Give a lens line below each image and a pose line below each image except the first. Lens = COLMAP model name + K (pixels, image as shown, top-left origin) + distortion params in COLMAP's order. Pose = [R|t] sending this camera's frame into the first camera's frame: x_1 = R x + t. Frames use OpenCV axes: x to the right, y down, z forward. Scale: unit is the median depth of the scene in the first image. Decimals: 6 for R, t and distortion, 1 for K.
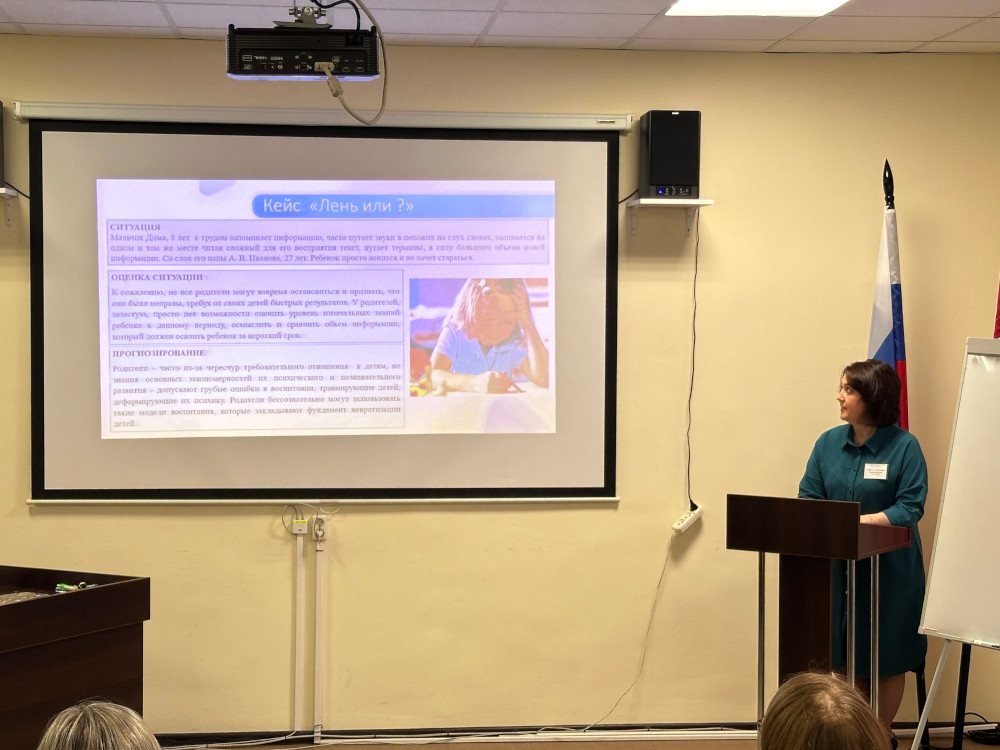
lens RADIAL K [[1879.6, 0, 500.0], [0, 1879.6, 375.0], [0, 0, 1]] dist [0.084822, 0.111350]
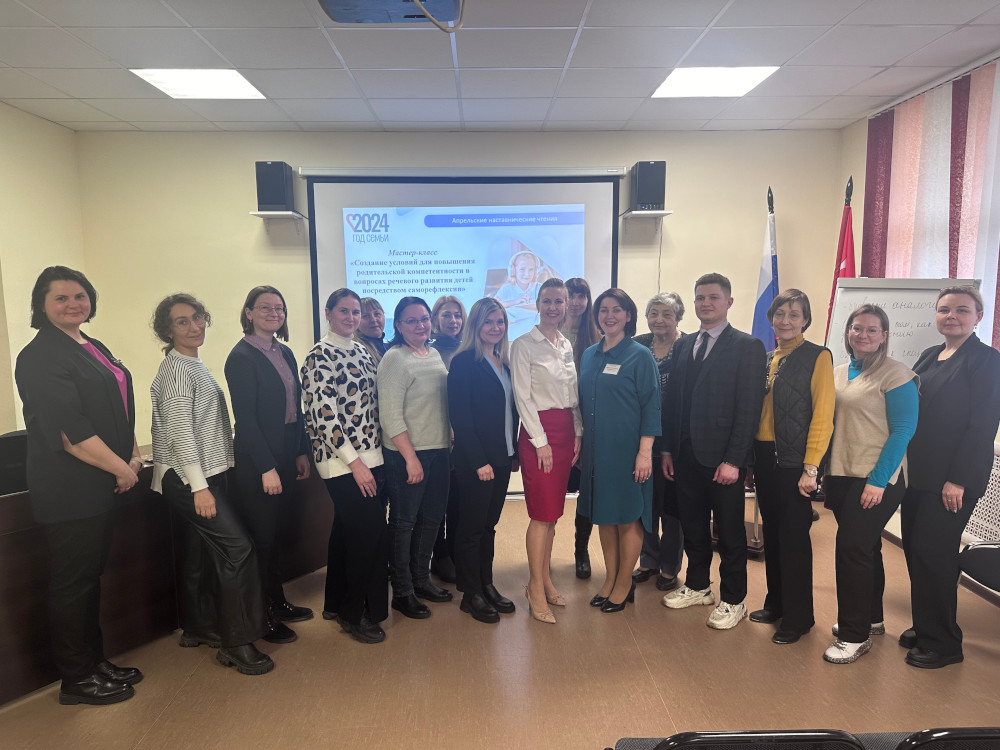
lens RADIAL K [[709.2, 0, 500.0], [0, 709.2, 375.0], [0, 0, 1]] dist [0.120476, -0.207191]
pose [[0.997274, -0.007221, -0.073430, -0.003849], [0.012877, 0.996960, 0.076846, 0.010084], [0.072652, -0.077582, 0.994335, 0.276167]]
